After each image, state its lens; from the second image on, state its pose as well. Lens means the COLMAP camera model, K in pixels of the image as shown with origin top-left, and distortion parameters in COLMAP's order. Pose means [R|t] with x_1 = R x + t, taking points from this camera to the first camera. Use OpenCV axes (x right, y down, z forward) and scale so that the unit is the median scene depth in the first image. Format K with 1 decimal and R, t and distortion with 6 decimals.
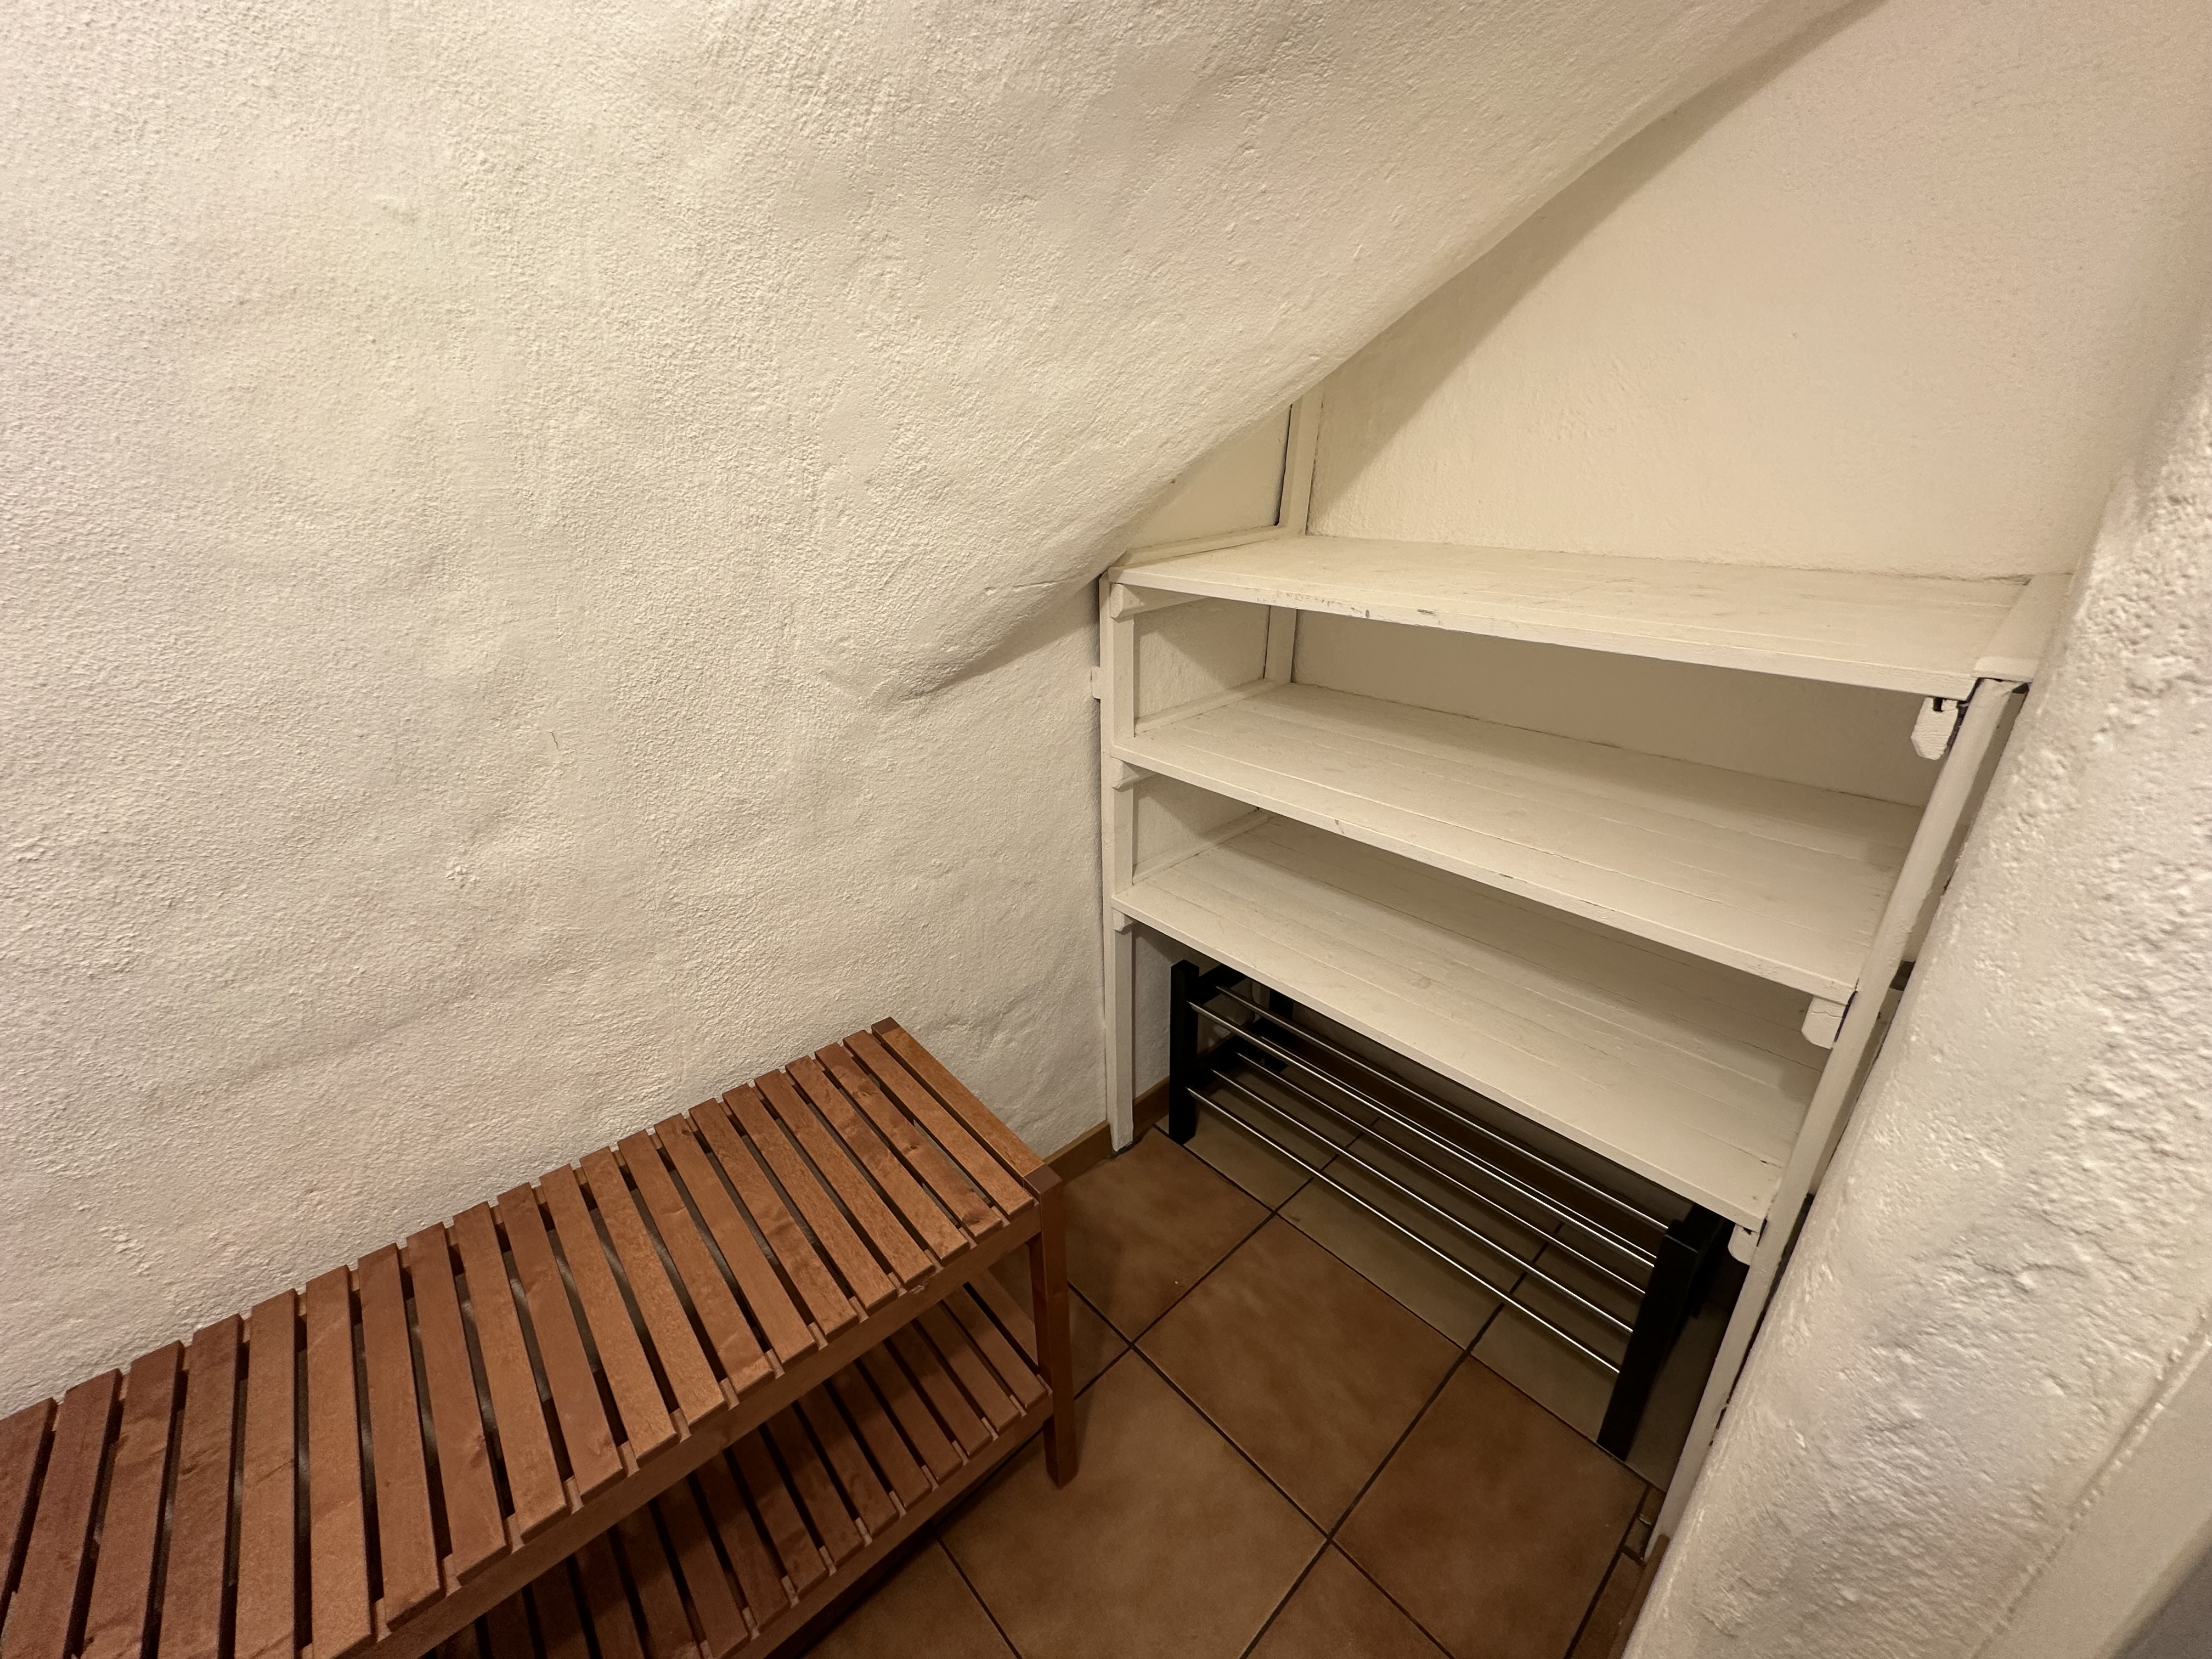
lens RADIAL K [[881.0, 0, 1106.0], [0, 881.0, 829.5], [0, 0, 1]] dist [-0.001977, 0.000113]
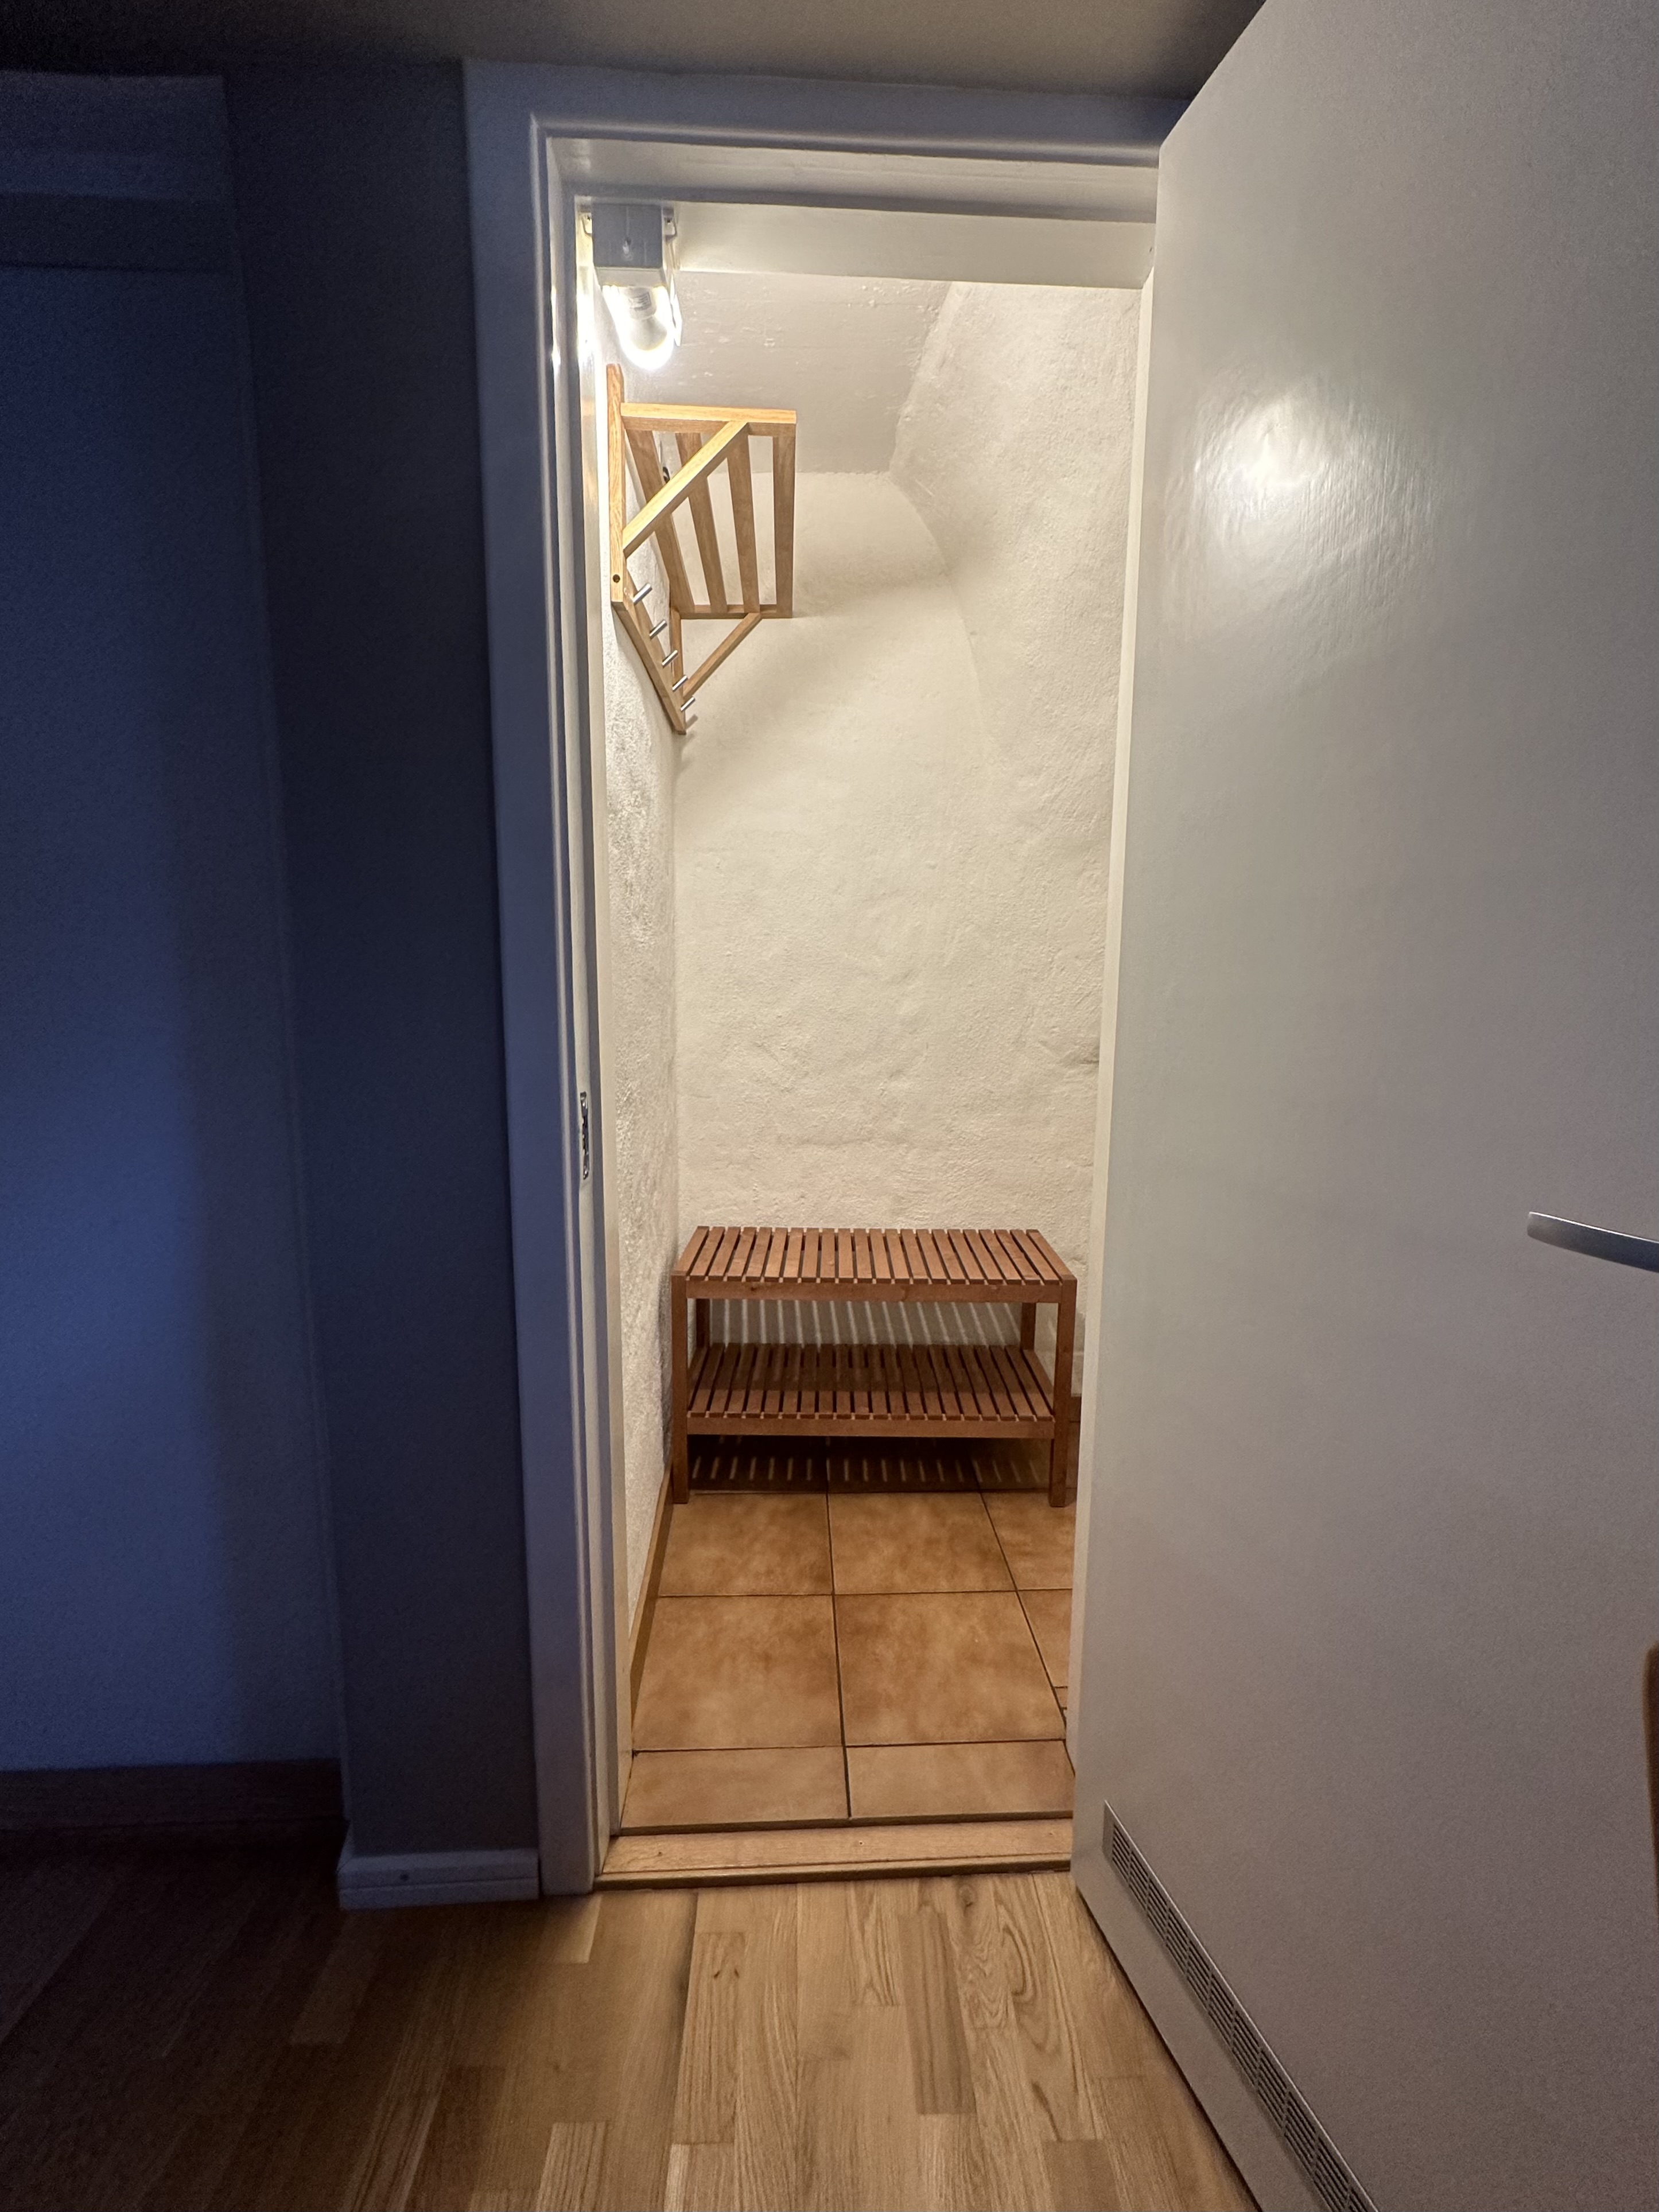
lens RADIAL K [[881.0, 0, 829.5], [0, 881.0, 1106.0], [0, 0, 1]] dist [-0.001977, 0.000113]
pose [[0.755024, 0.124486, -0.643772, 0.829790], [-0.296098, 0.940735, -0.165358, 0.575424], [0.585034, 0.315469, 0.747137, -1.019510]]
